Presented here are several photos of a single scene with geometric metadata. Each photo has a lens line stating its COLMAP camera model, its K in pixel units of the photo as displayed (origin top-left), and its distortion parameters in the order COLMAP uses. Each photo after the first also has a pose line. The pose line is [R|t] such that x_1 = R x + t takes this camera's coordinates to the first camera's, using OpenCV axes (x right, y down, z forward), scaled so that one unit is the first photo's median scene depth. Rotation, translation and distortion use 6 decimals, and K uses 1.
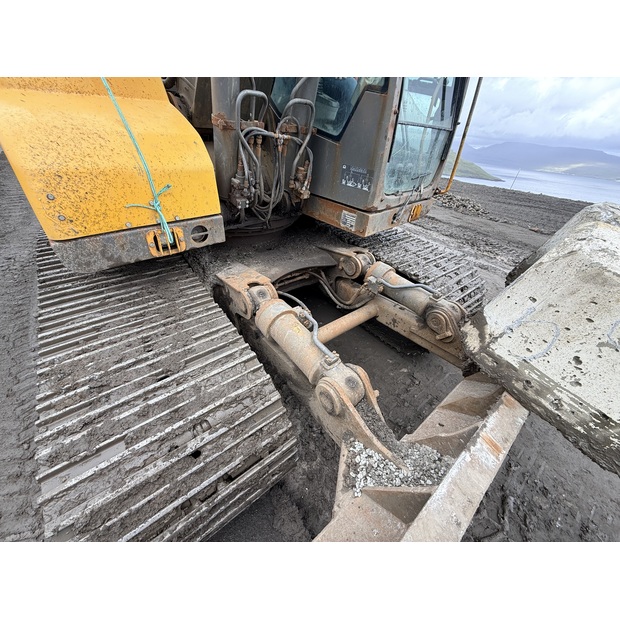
lens RADIAL K [[244.1, 0, 308.4], [0, 244.1, 309.5], [0, 0, 1]] dist [-0.001711, -0.000144]
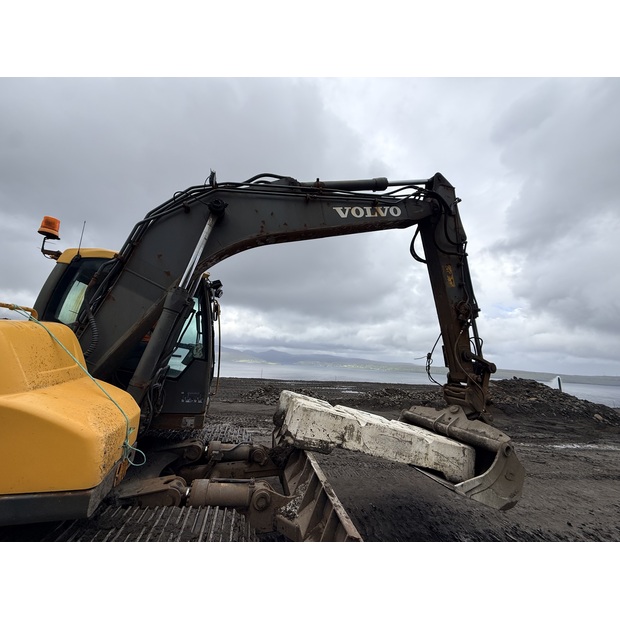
lens RADIAL K [[244.1, 0, 308.4], [0, 244.1, 309.5], [0, 0, 1]] dist [-0.001711, -0.000144]
pose [[0.422537, 0.129499, 0.897047, -1.675922], [0.502159, 0.790494, -0.350649, 0.010273], [-0.754519, 0.598622, 0.268984, -0.755633]]
